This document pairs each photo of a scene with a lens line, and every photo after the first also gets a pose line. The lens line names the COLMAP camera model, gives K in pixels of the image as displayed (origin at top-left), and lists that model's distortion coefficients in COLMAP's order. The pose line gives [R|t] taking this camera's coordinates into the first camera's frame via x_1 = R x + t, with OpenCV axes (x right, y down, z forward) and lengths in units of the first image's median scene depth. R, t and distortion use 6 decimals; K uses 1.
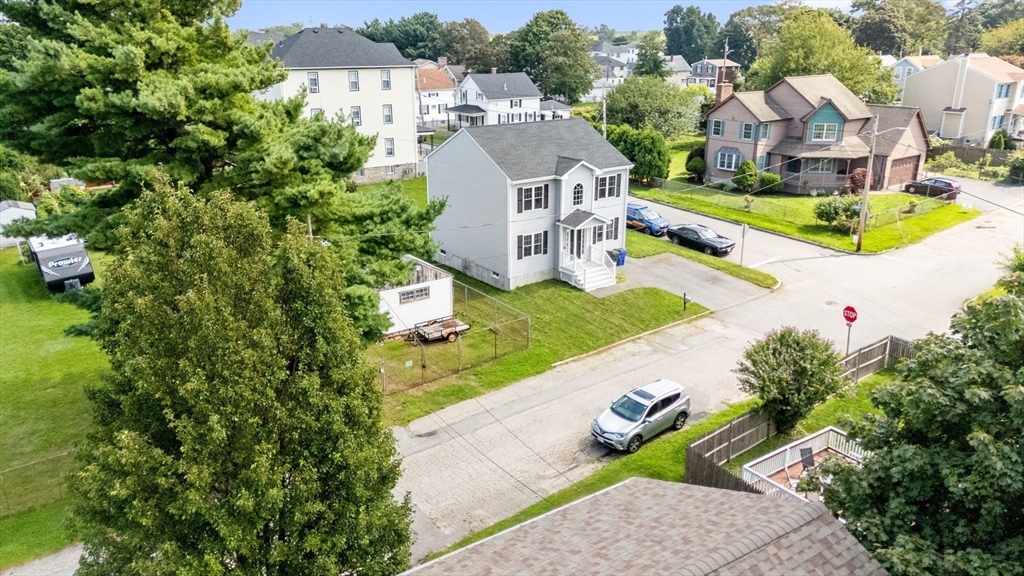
lens RADIAL K [[777.9, 0, 512.0], [0, 777.9, 288.0], [0, 0, 1]] dist [0.005149, 0.000627]
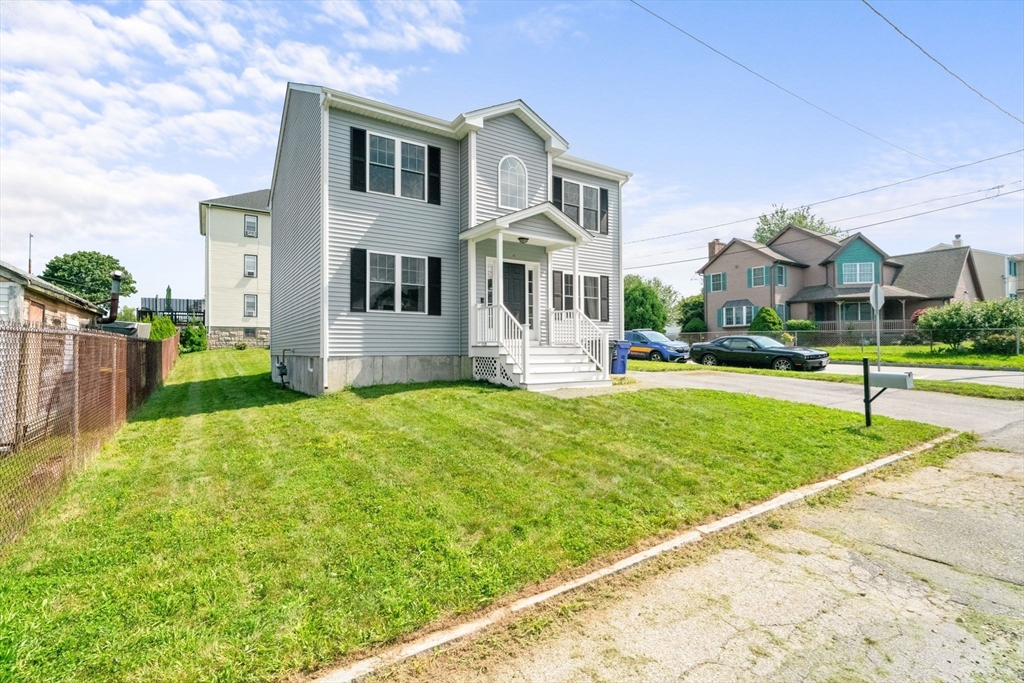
lens RADIAL K [[489.0, 0, 515.7], [0, 489.0, 328.7], [0, 0, 1]] dist [-0.000259, -0.000283]
pose [[0.999040, -0.006594, -0.043304, 0.096129], [-0.009109, 0.935715, -0.352640, 0.054224], [0.042845, 0.352696, 0.934757, 0.757804]]
